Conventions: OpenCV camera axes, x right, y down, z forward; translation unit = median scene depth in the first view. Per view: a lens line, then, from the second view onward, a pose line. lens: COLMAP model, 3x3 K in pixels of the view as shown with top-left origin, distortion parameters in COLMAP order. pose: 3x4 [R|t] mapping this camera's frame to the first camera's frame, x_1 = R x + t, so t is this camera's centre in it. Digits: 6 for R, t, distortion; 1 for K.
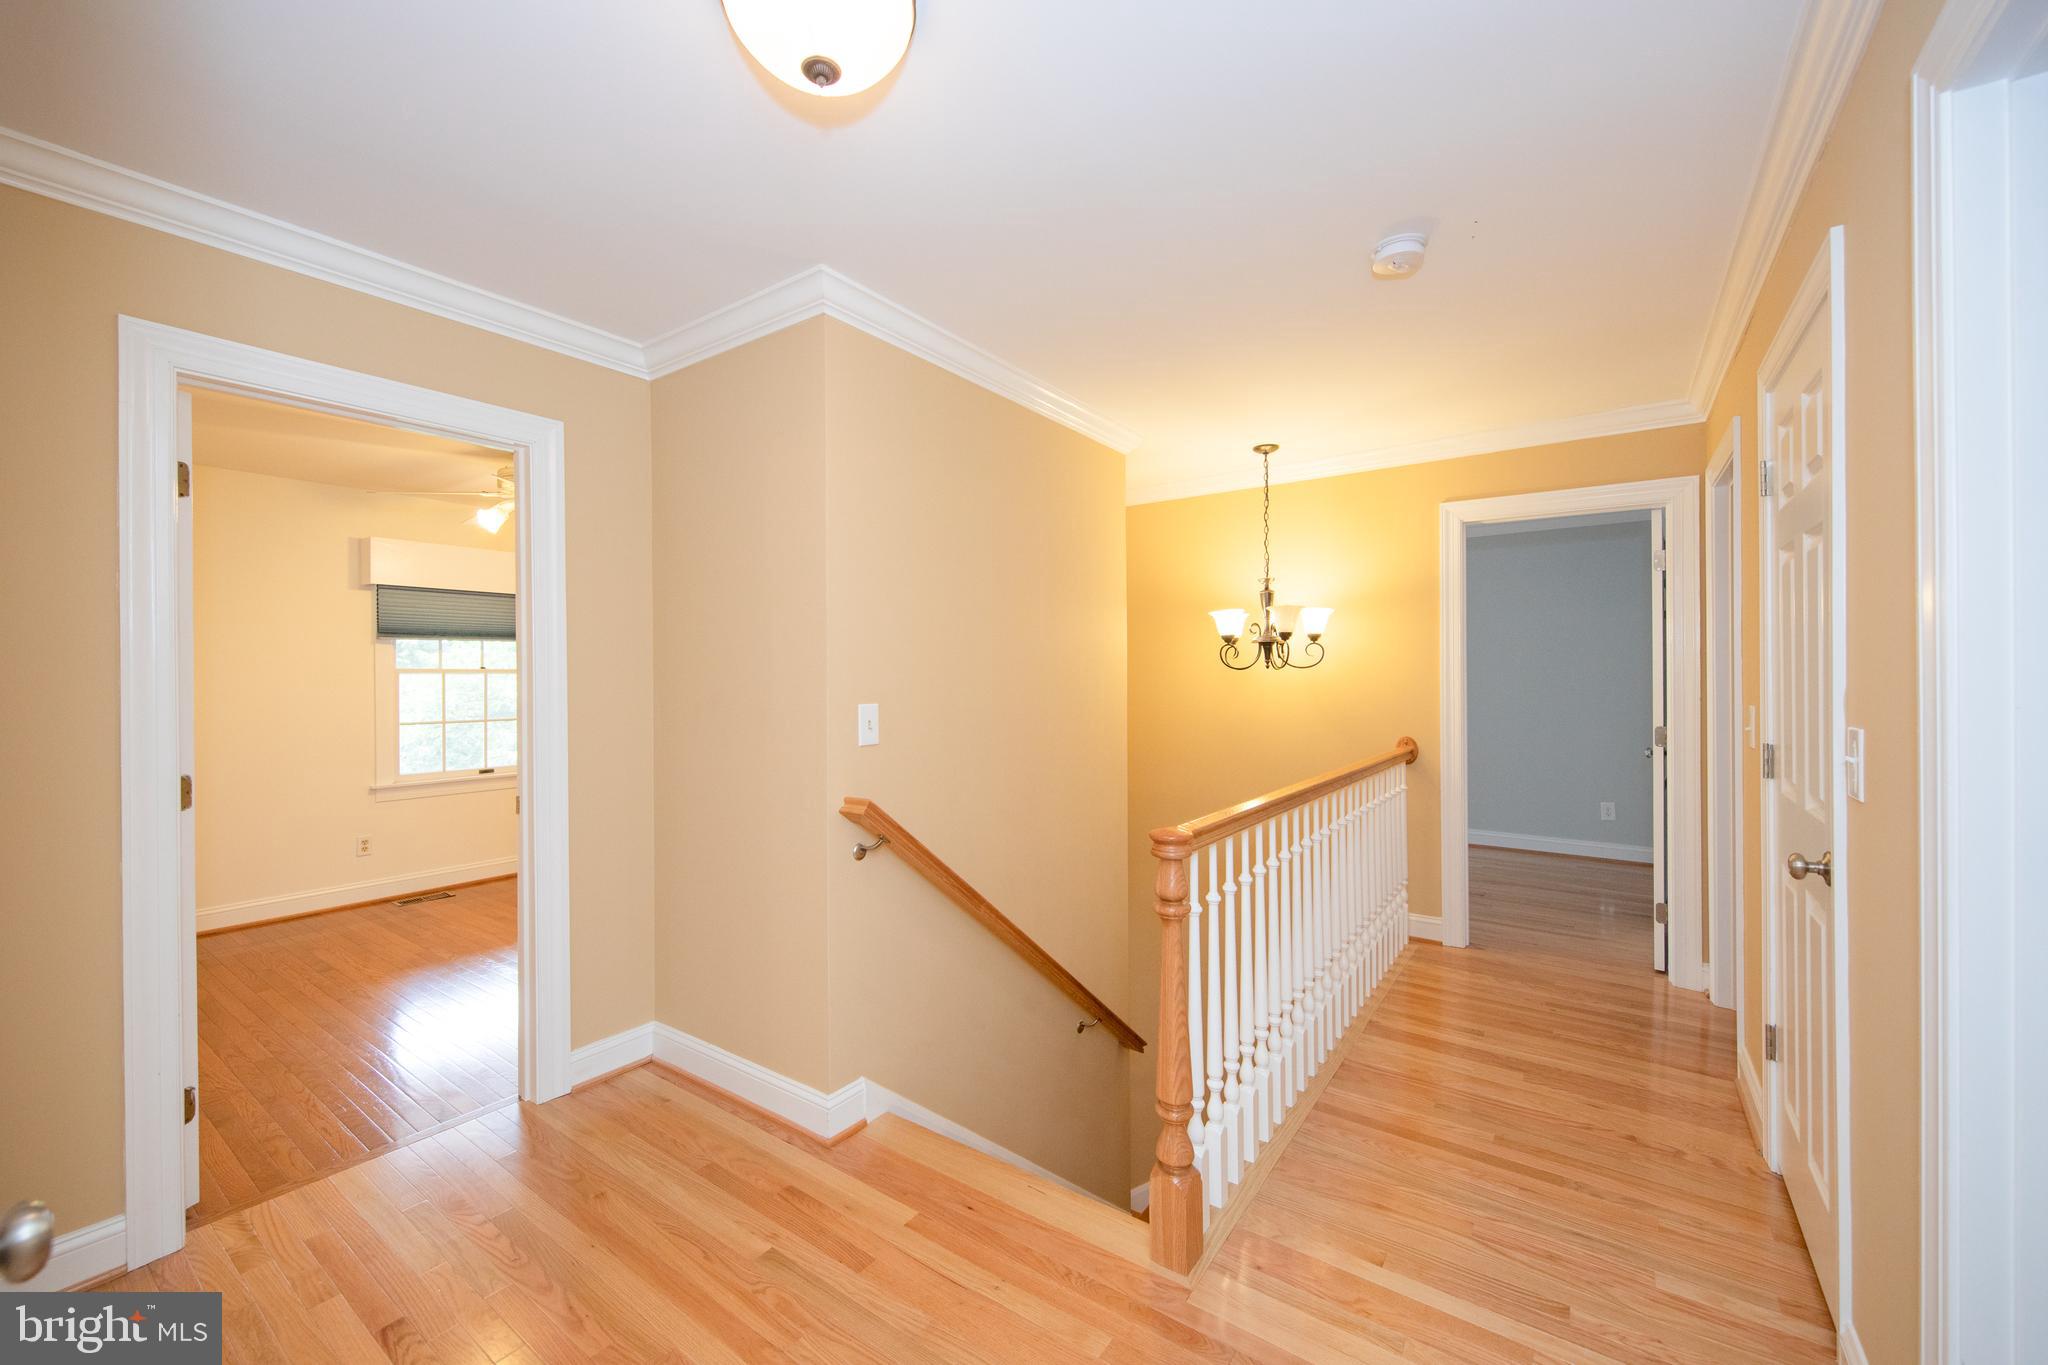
lens RADIAL K [[814.3, 0, 1015.3], [0, 814.3, 673.3], [0, 0, 1]] dist [0.000650, -0.000189]
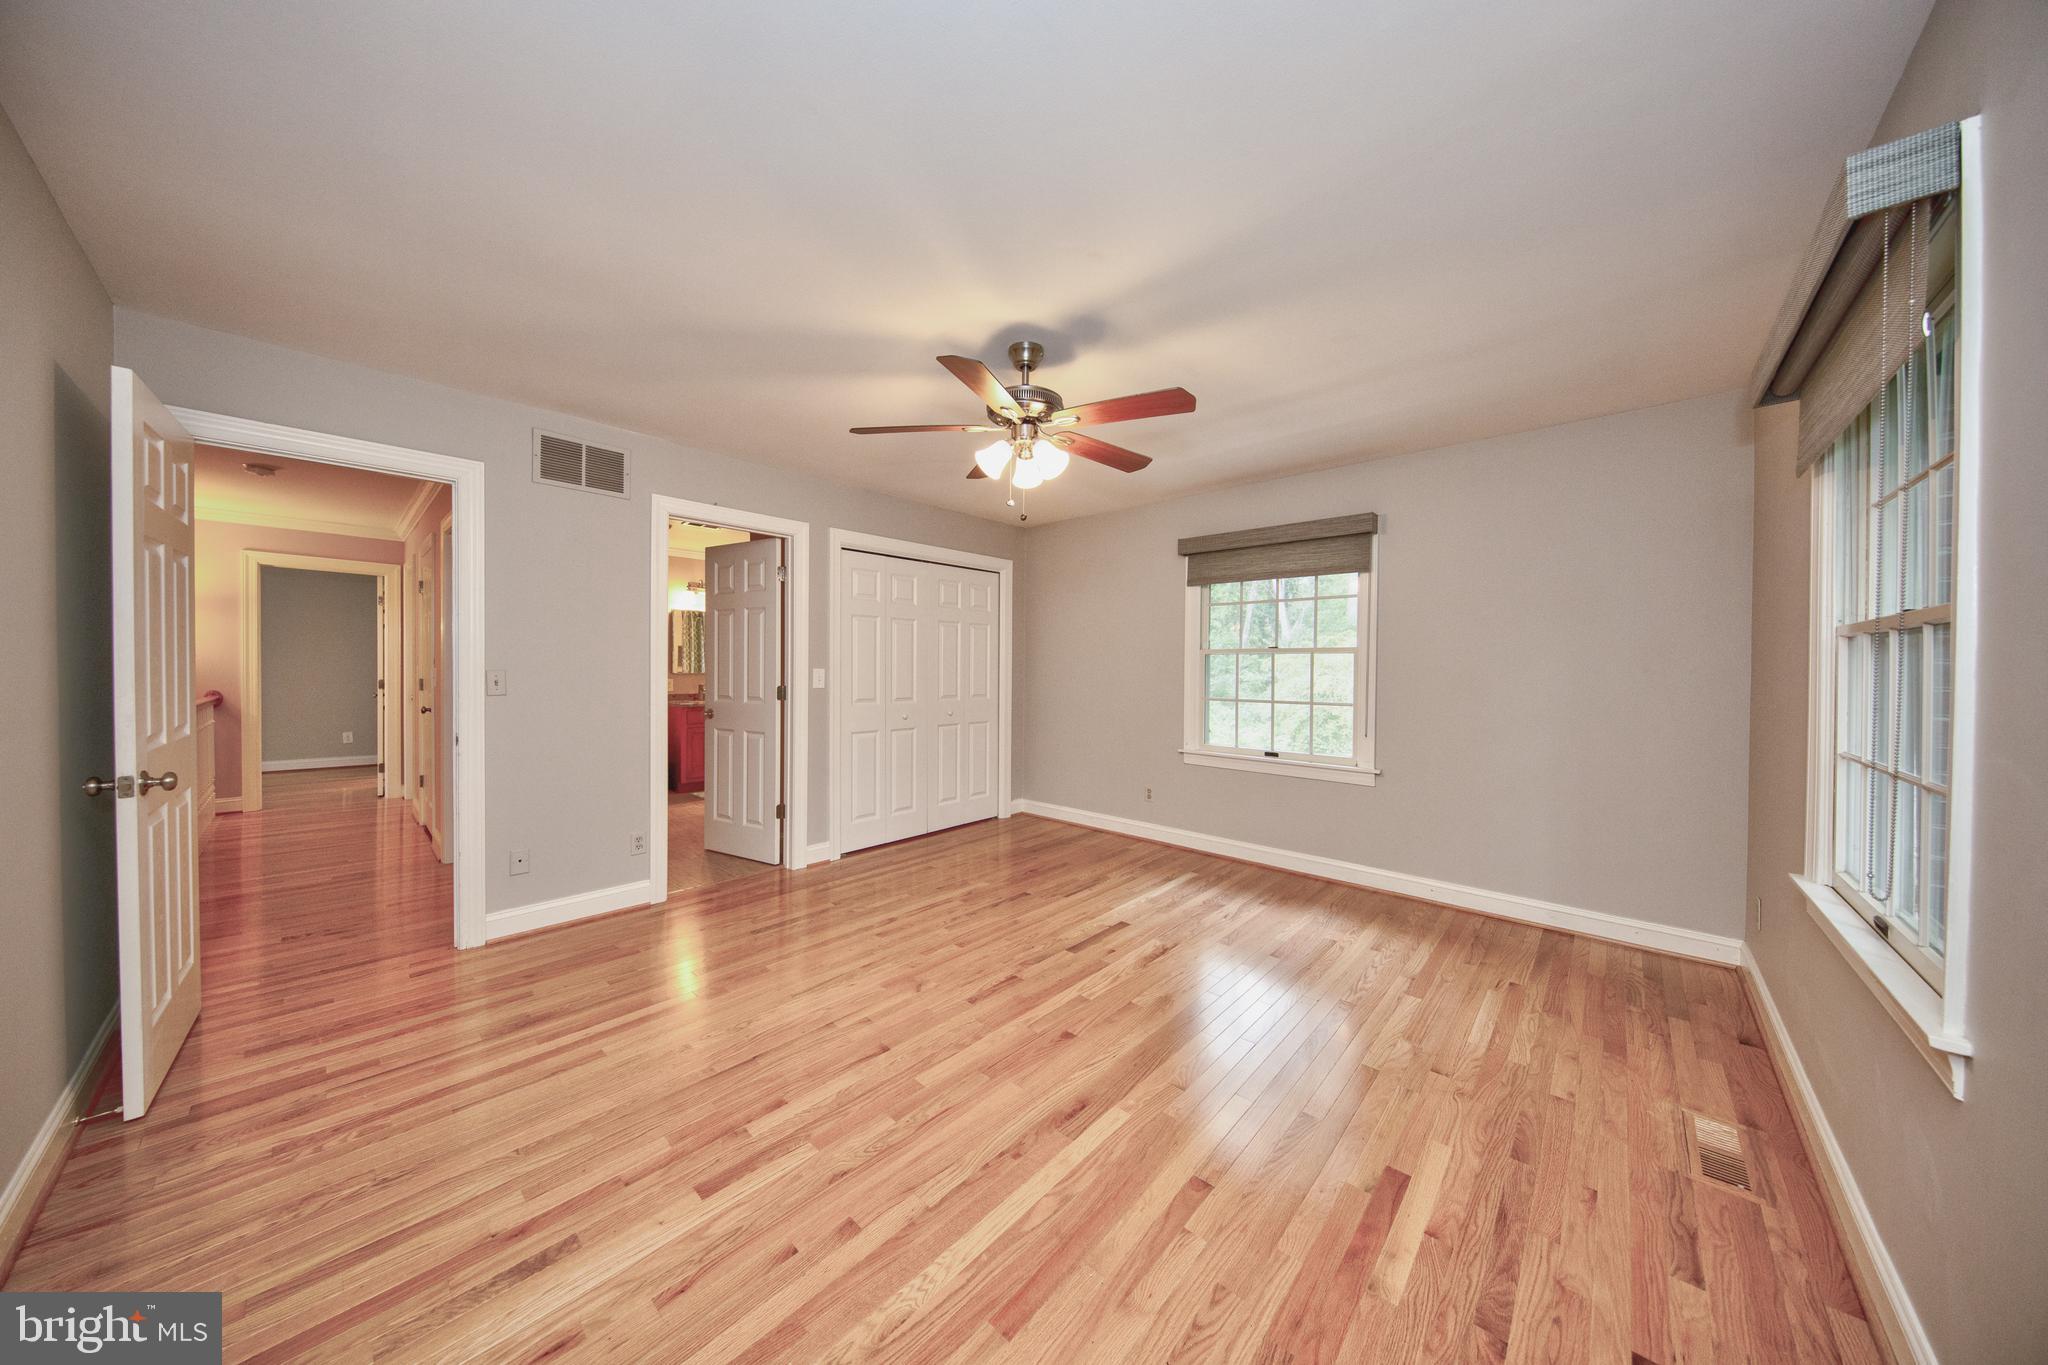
lens RADIAL K [[648.6, 0, 1016.3], [0, 648.6, 677.5], [0, 0, 1]] dist [-0.011875, -0.000253]
pose [[0.123014, -0.010174, 0.992353, -0.597521], [-0.016681, 0.999785, 0.012318, 0.009471], [-0.992265, -0.018069, 0.122818, -0.765131]]
